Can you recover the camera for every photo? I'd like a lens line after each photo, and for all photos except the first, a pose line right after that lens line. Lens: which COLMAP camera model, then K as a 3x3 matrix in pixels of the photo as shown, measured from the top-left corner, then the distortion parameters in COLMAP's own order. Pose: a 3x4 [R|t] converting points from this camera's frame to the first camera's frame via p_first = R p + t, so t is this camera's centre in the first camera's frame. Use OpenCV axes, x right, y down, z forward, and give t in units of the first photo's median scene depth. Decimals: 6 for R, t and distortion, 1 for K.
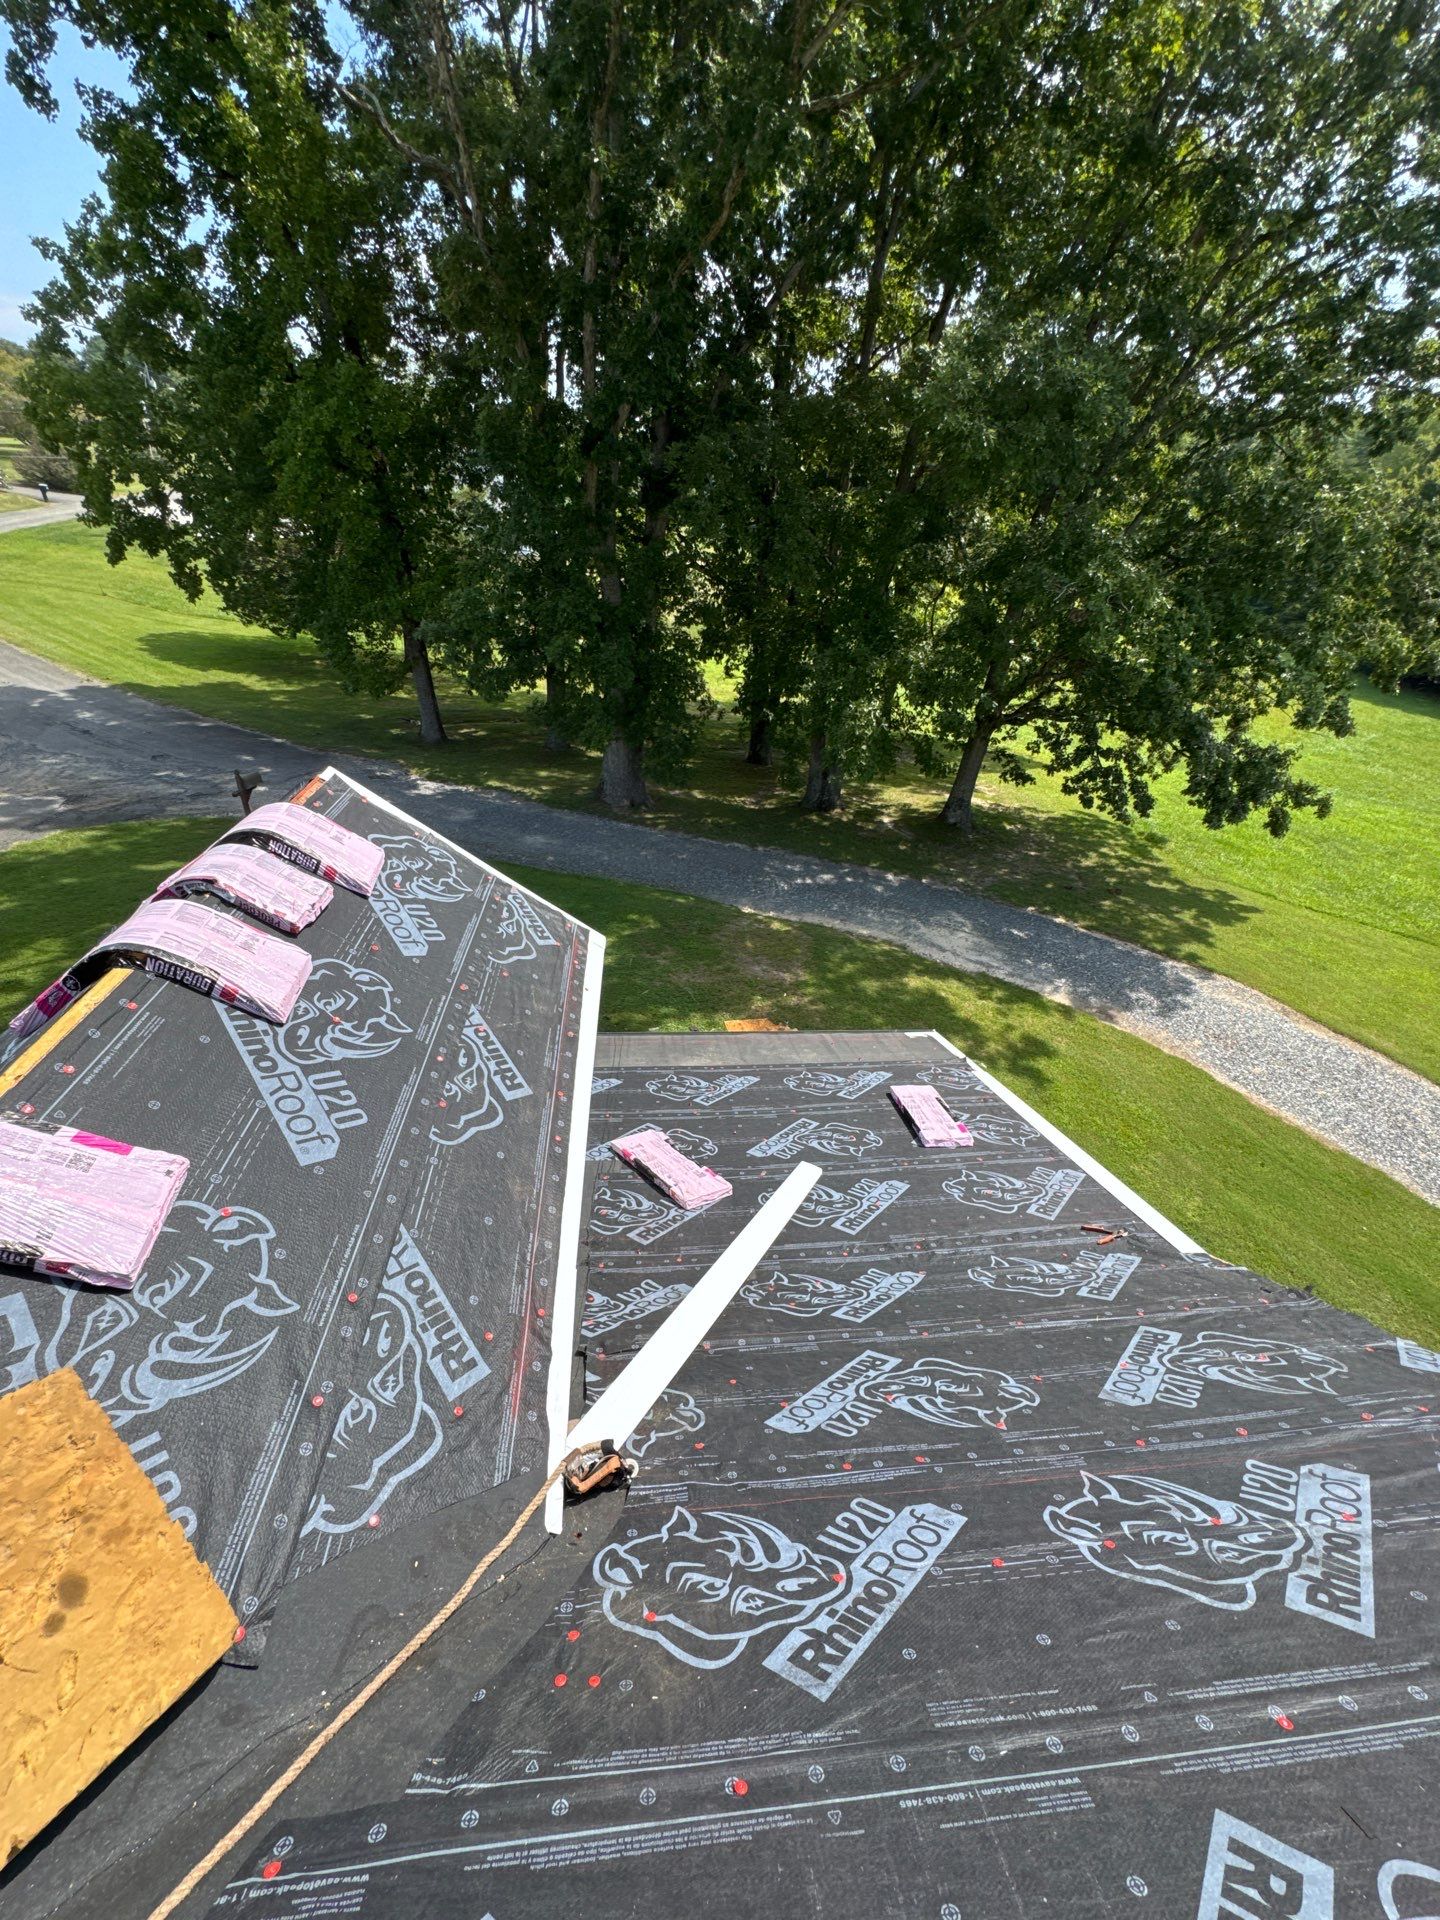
lens RADIAL K [[762.7, 0, 725.7], [0, 762.7, 951.0], [0, 0, 1]] dist [-0.006518, 0.001163]
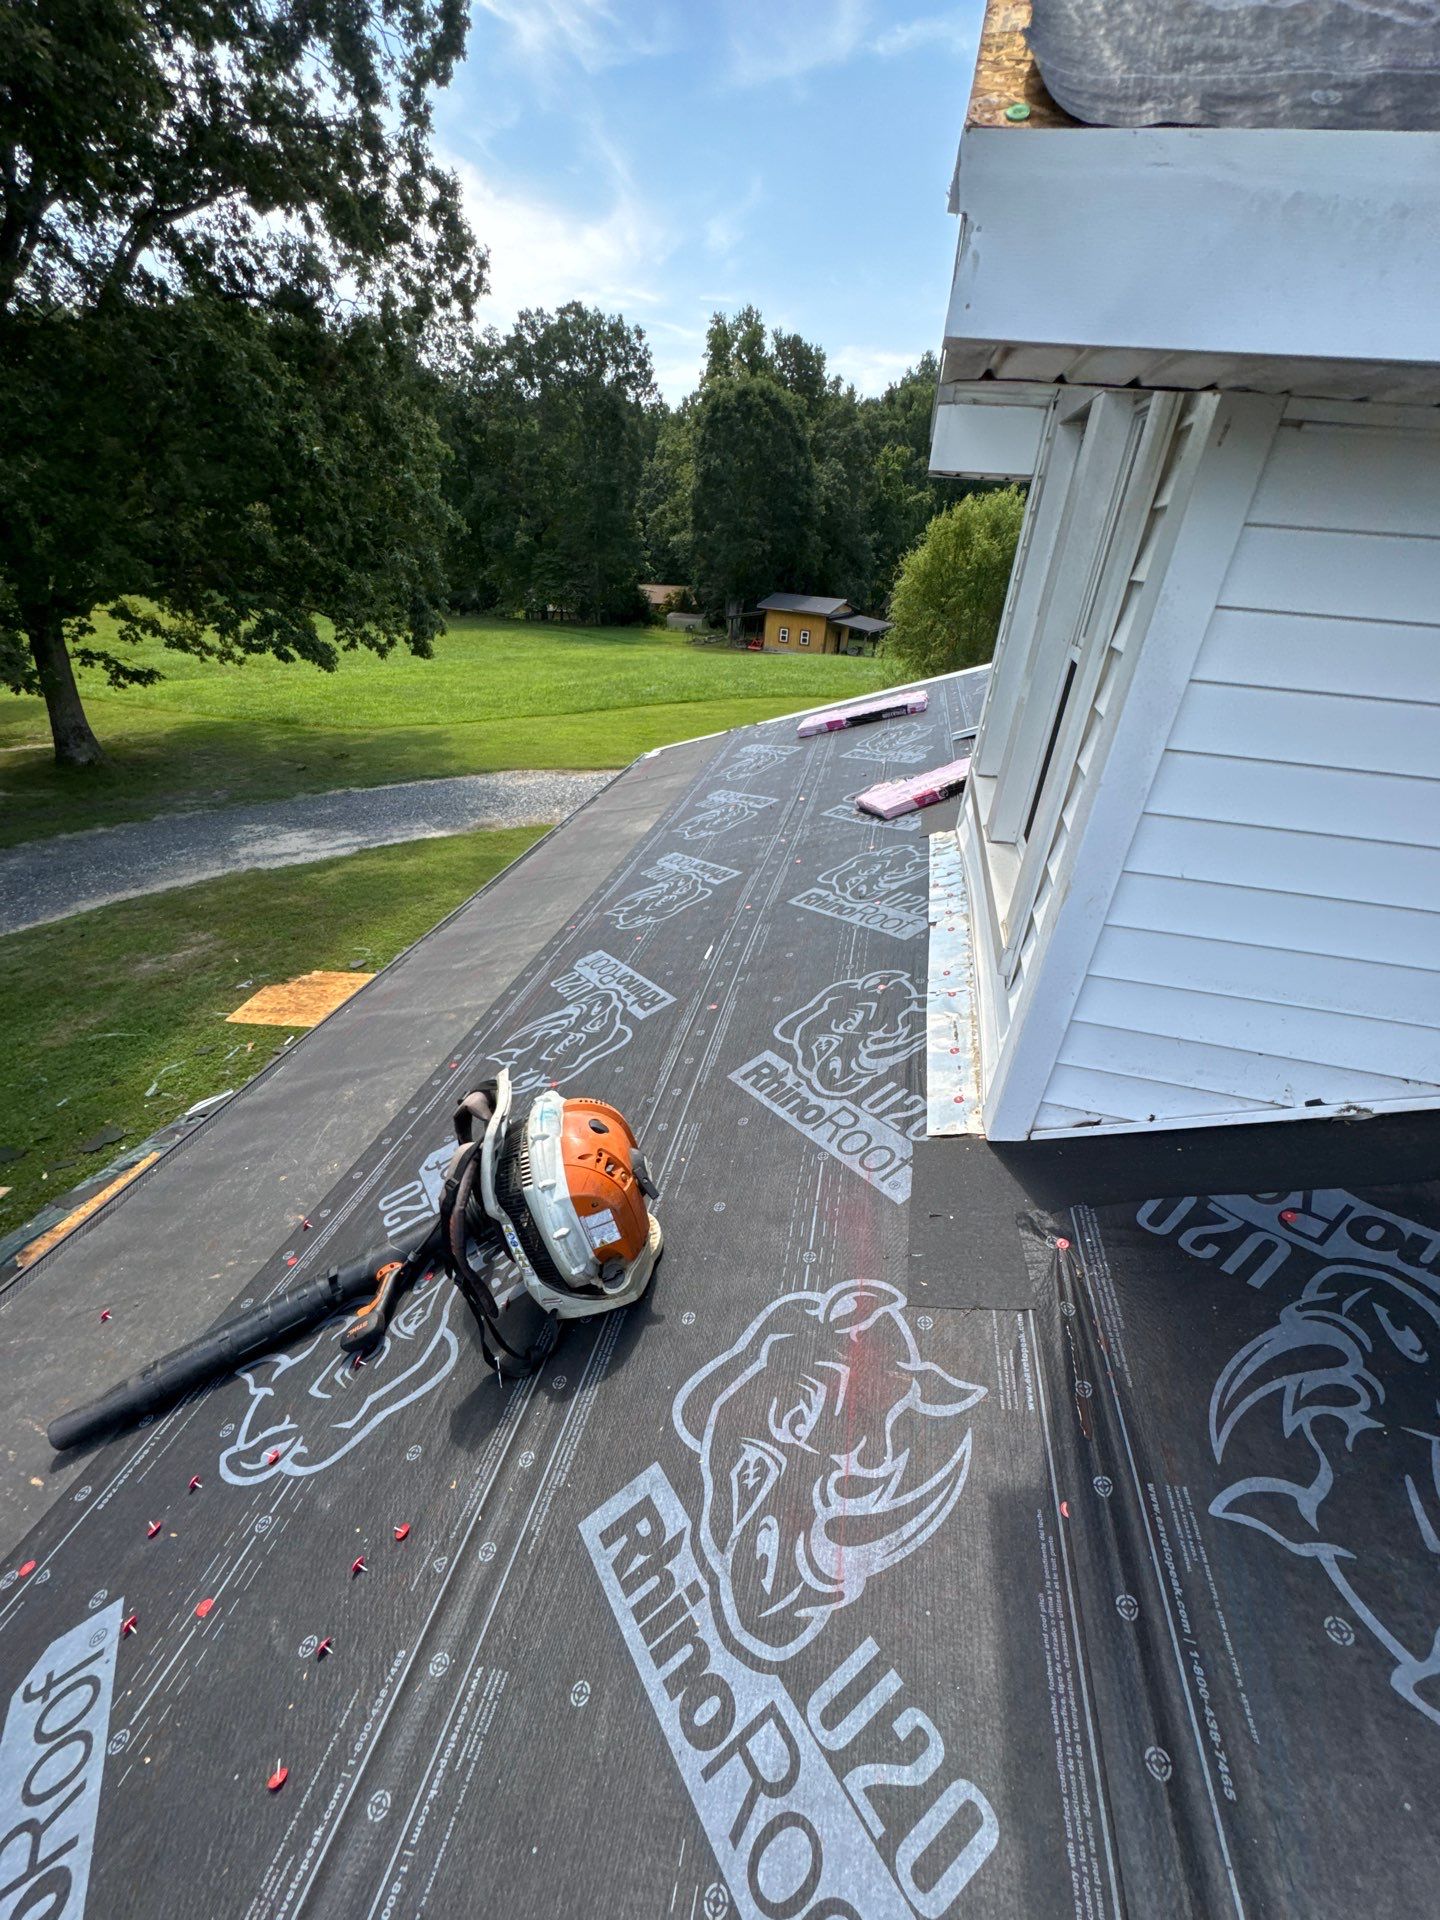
lens RADIAL K [[762.7, 0, 717.1], [0, 762.7, 959.3], [0, 0, 1]] dist [-0.006518, 0.001163]
pose [[0.304228, -0.512399, 0.803052, -0.231561], [0.459528, 0.817380, 0.347453, 0.012908], [-0.834434, 0.263320, 0.484132, 0.224655]]
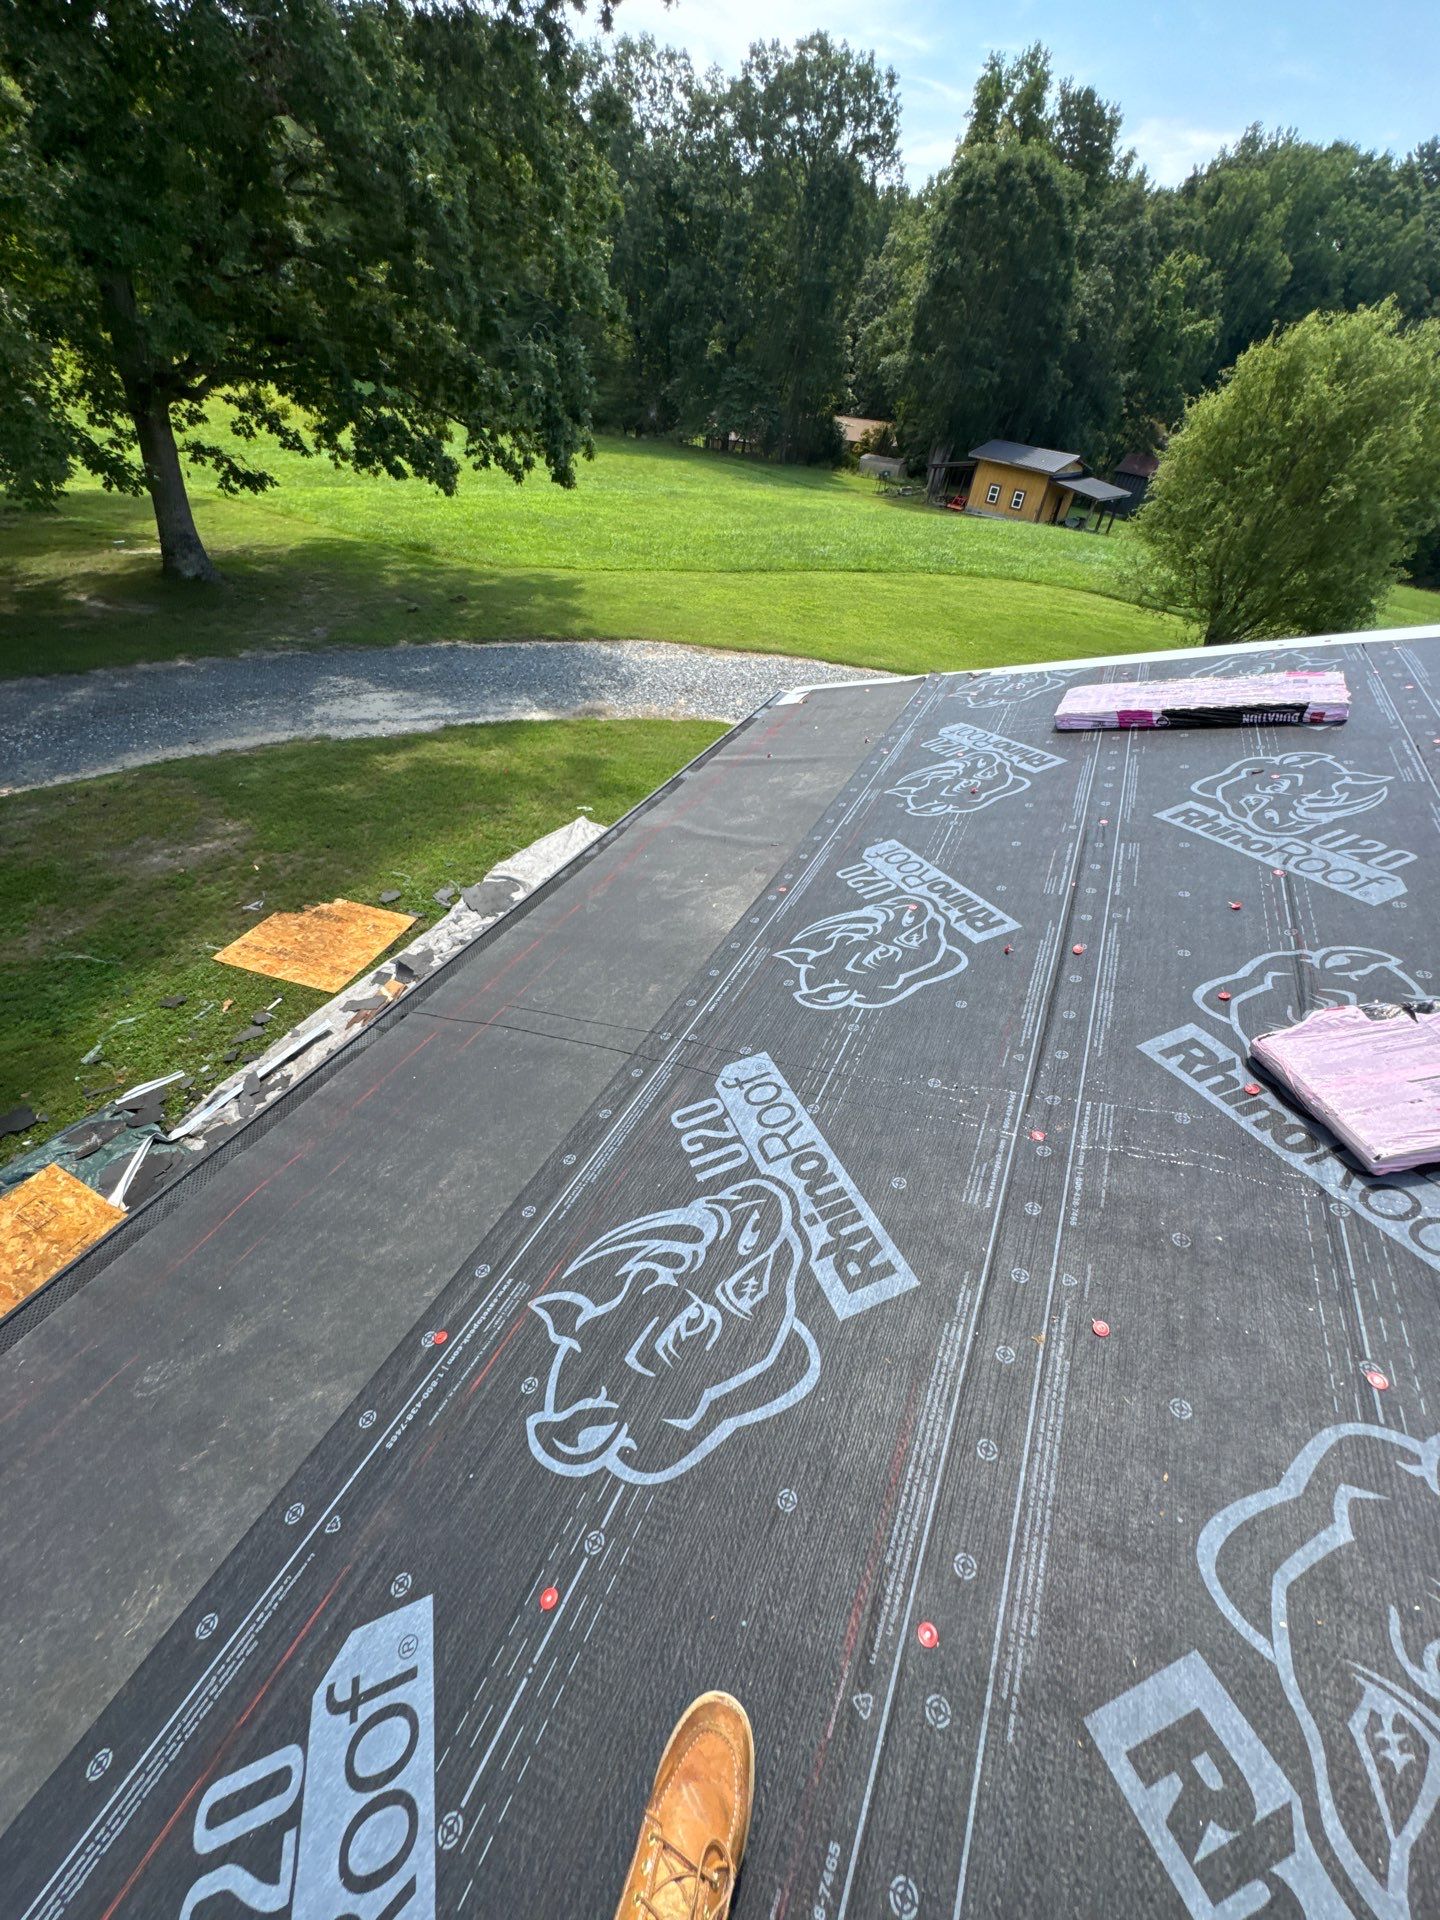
lens RADIAL K [[762.7, 0, 715.4], [0, 762.7, 958.4], [0, 0, 1]] dist [-0.006518, 0.001163]
pose [[0.510539, -0.561202, 0.651462, -0.103165], [0.378843, 0.826952, 0.415485, 0.006072], [-0.771899, 0.034680, 0.634799, 0.275749]]
